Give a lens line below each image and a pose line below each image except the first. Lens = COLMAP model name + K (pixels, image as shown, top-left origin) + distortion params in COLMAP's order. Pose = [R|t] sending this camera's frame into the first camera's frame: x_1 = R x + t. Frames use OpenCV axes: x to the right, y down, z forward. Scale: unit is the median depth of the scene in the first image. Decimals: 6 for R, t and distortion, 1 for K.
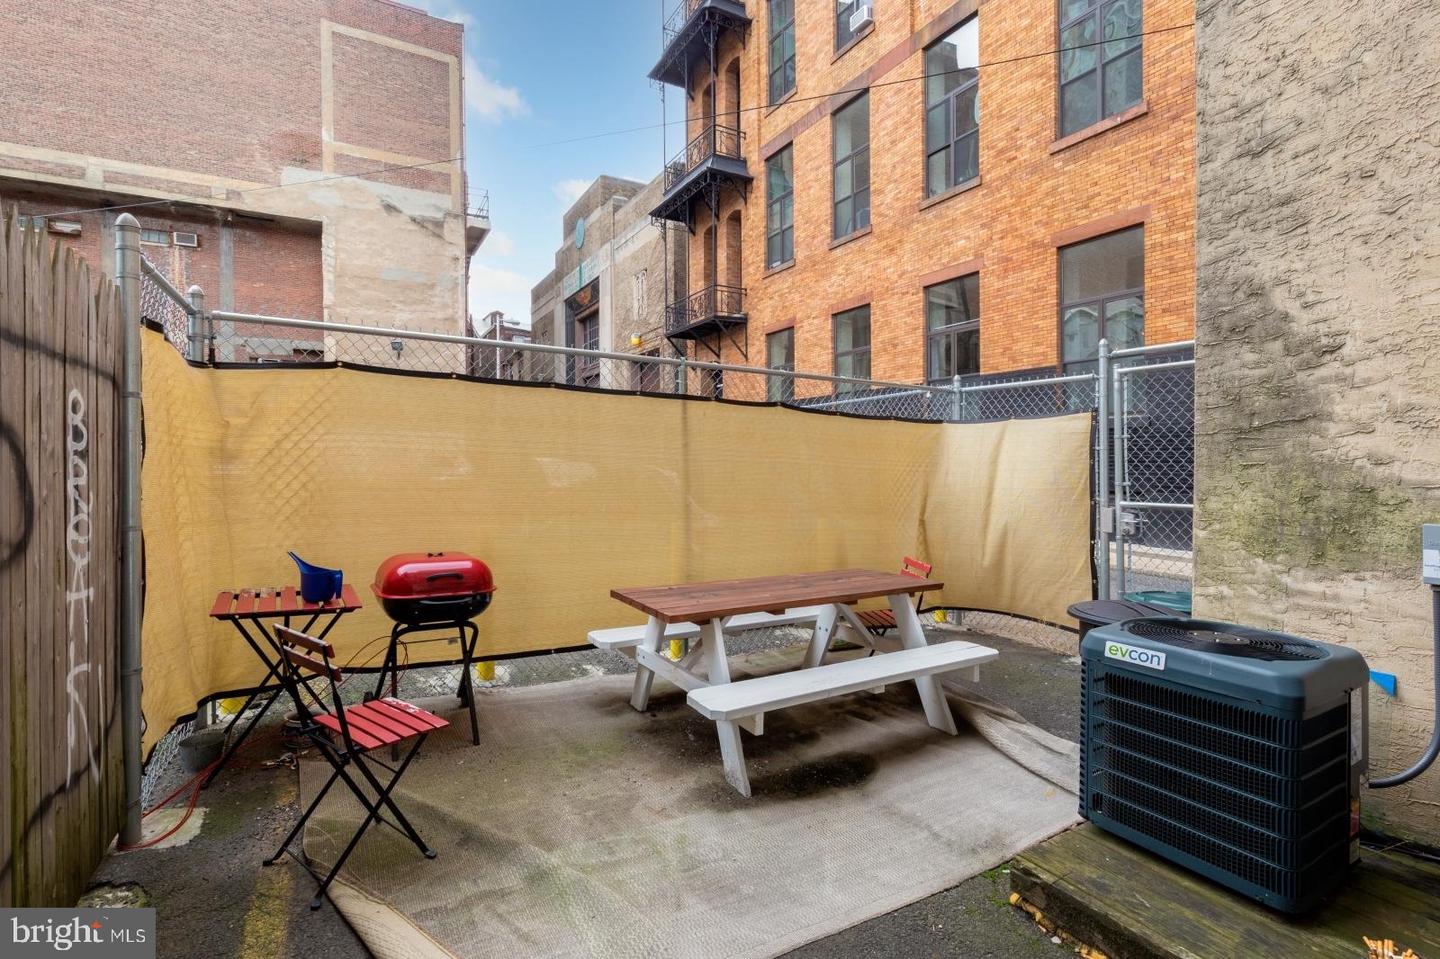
lens RADIAL K [[668.3, 0, 722.2], [0, 668.3, 472.2], [0, 0, 1]] dist [-0.000266, -0.000155]
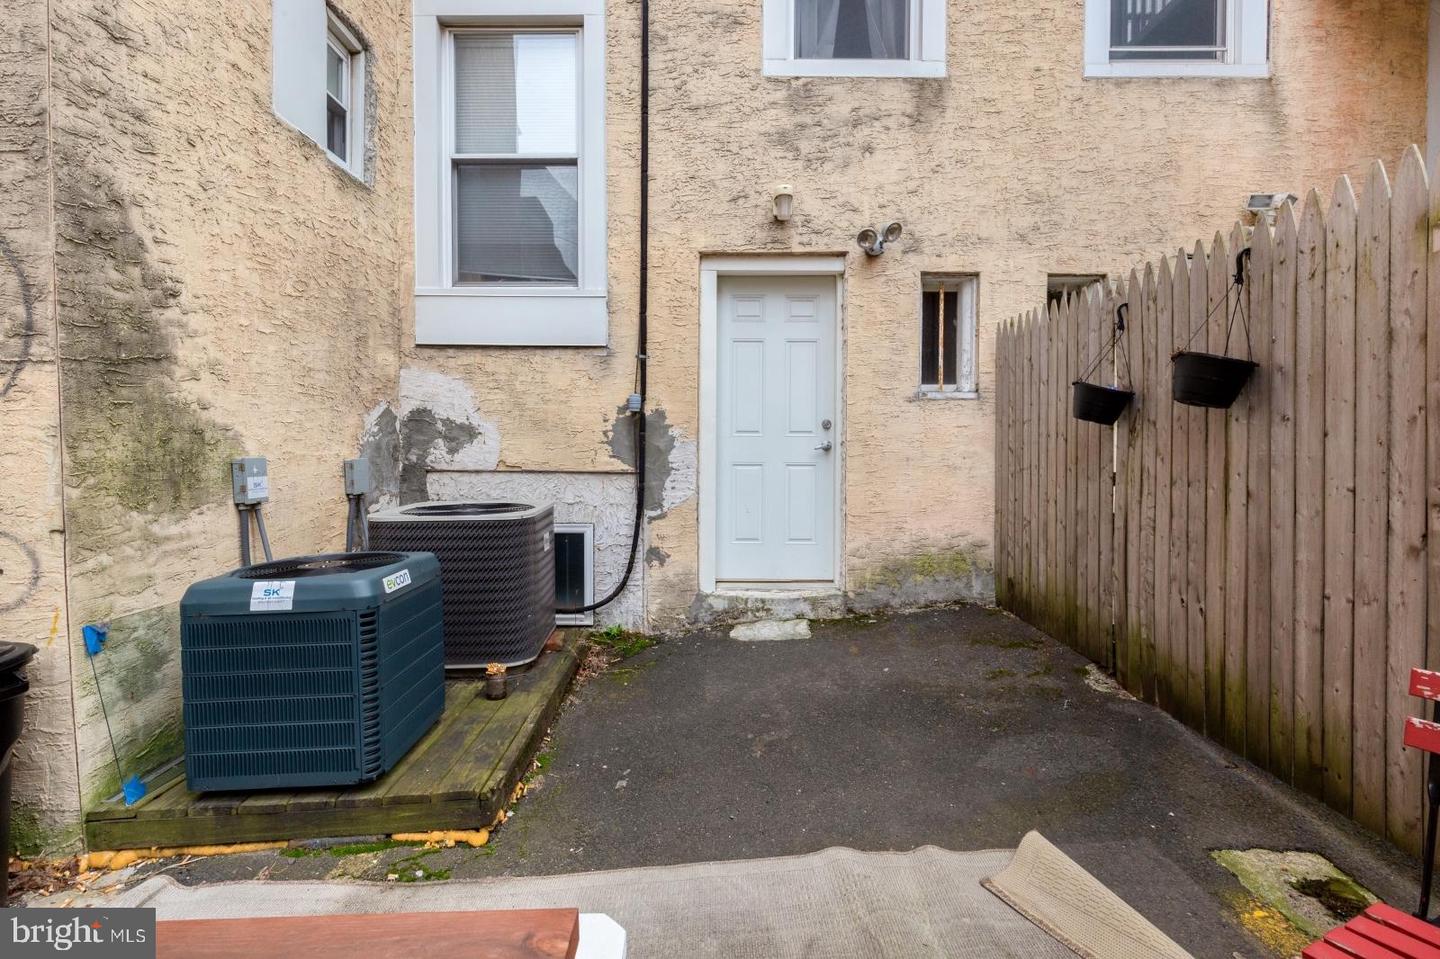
lens RADIAL K [[668.3, 0, 744.6], [0, 668.3, 446.7], [0, 0, 1]] dist [-0.000266, -0.000155]
pose [[-0.888921, -0.004303, 0.458040, -0.315079], [0.002557, 0.999894, 0.014356, 0.035001], [-0.458053, 0.013933, -0.888816, 1.450949]]
